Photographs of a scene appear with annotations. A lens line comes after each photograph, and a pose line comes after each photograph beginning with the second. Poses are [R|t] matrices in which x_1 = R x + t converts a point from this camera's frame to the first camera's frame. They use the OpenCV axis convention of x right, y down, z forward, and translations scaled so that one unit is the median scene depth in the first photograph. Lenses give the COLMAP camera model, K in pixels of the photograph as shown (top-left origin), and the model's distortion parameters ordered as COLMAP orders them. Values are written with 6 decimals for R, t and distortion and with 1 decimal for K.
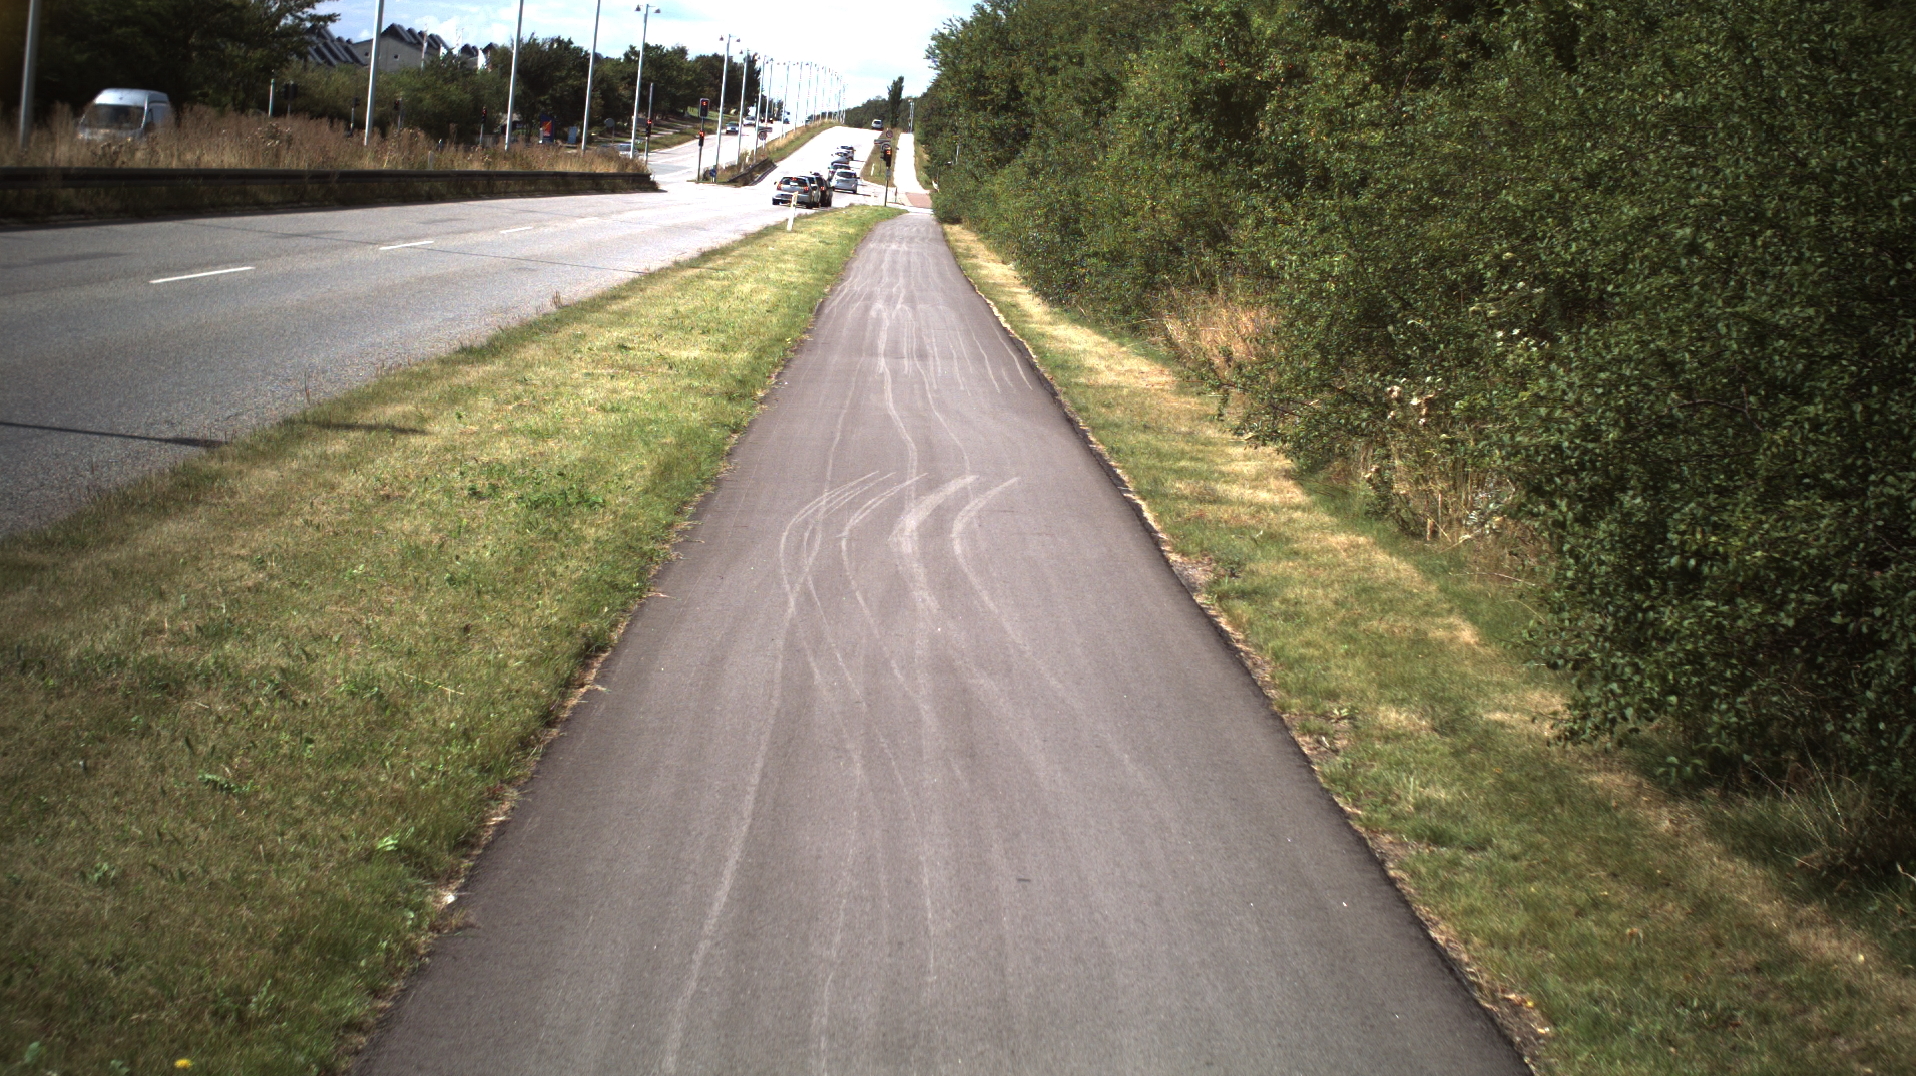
lens RADIAL K [[8738.2, 0, 958.2], [0, 8738.2, 537.2], [0, 0, 1]] dist [-0.360718, -2.349203]
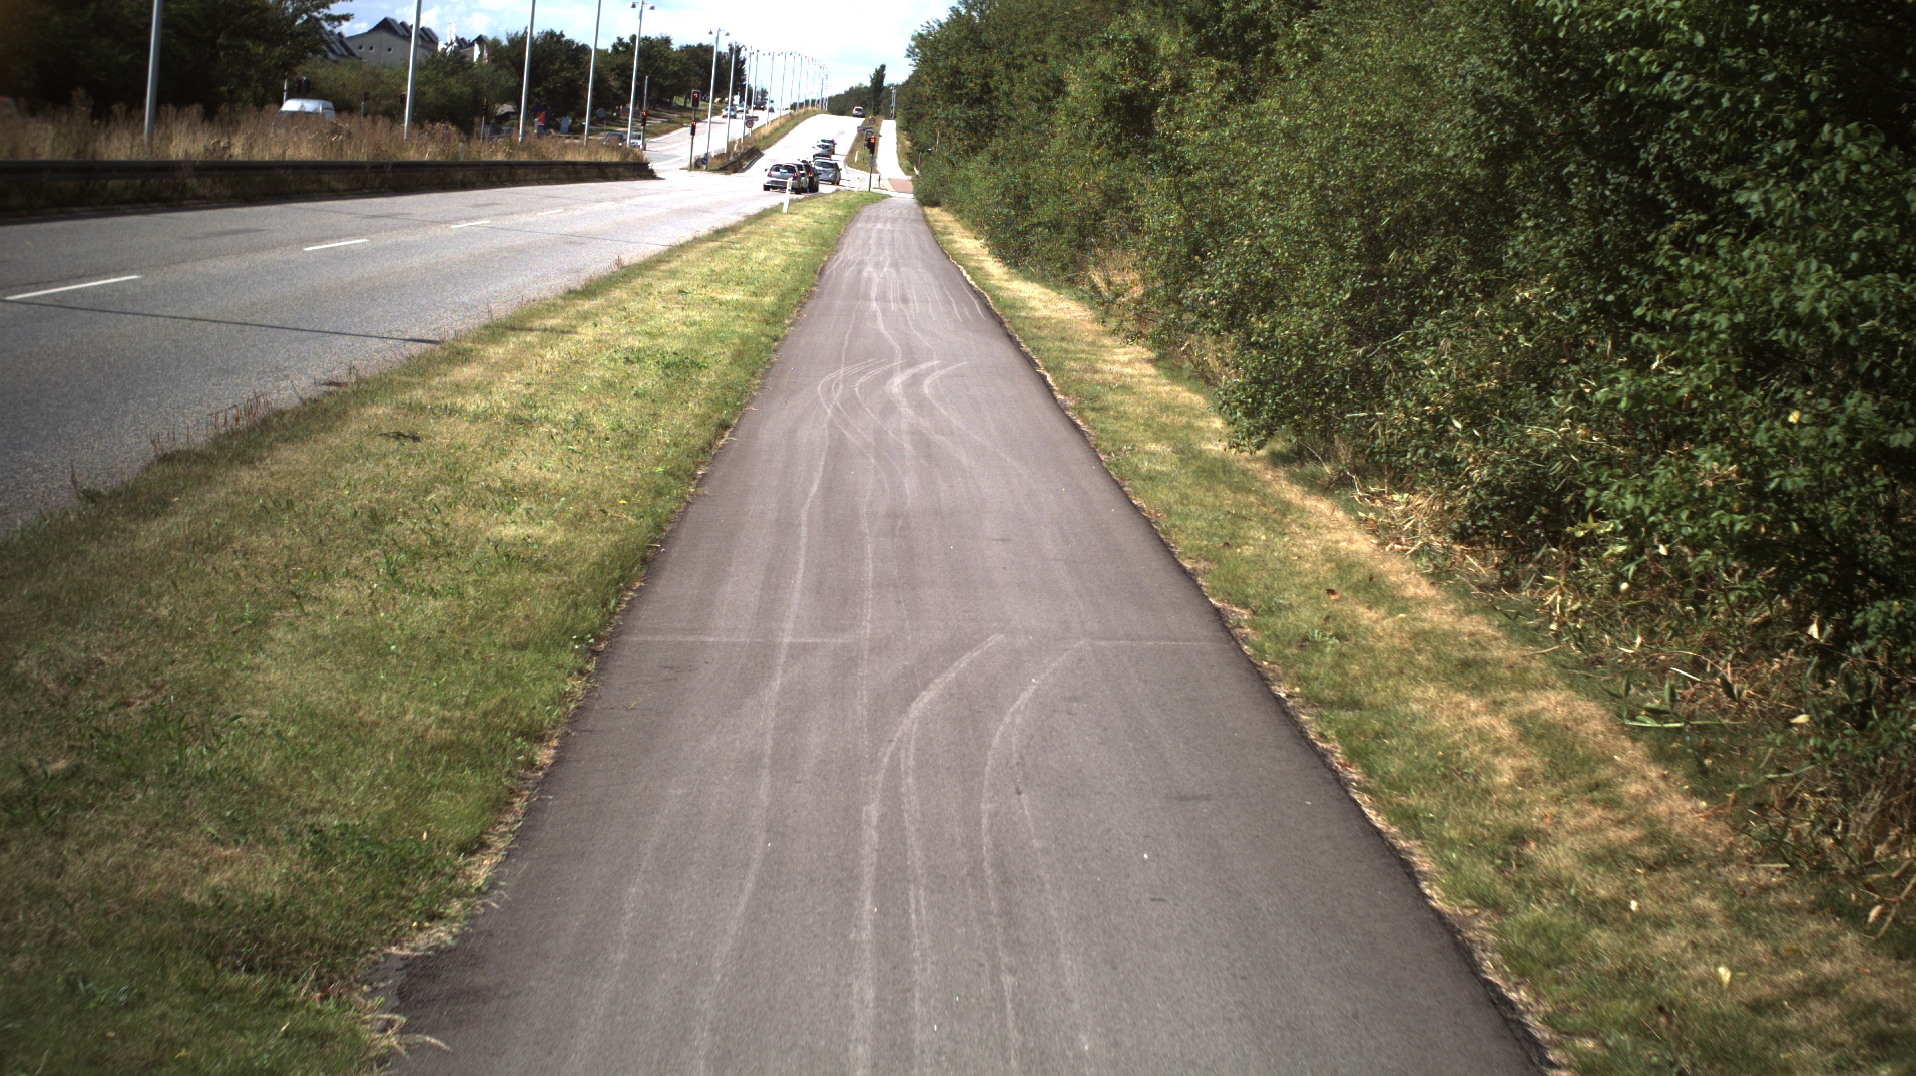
lens RADIAL K [[11158.5, 0, 958.8], [0, 11158.5, 537.7], [0, 0, 1]] dist [-0.392146, -28.193201]
pose [[0.999974, -0.007175, 0.000412, 0.001860], [0.007178, 0.999945, -0.007627, 0.016833], [-0.000357, 0.007629, 0.999971, -0.409294]]
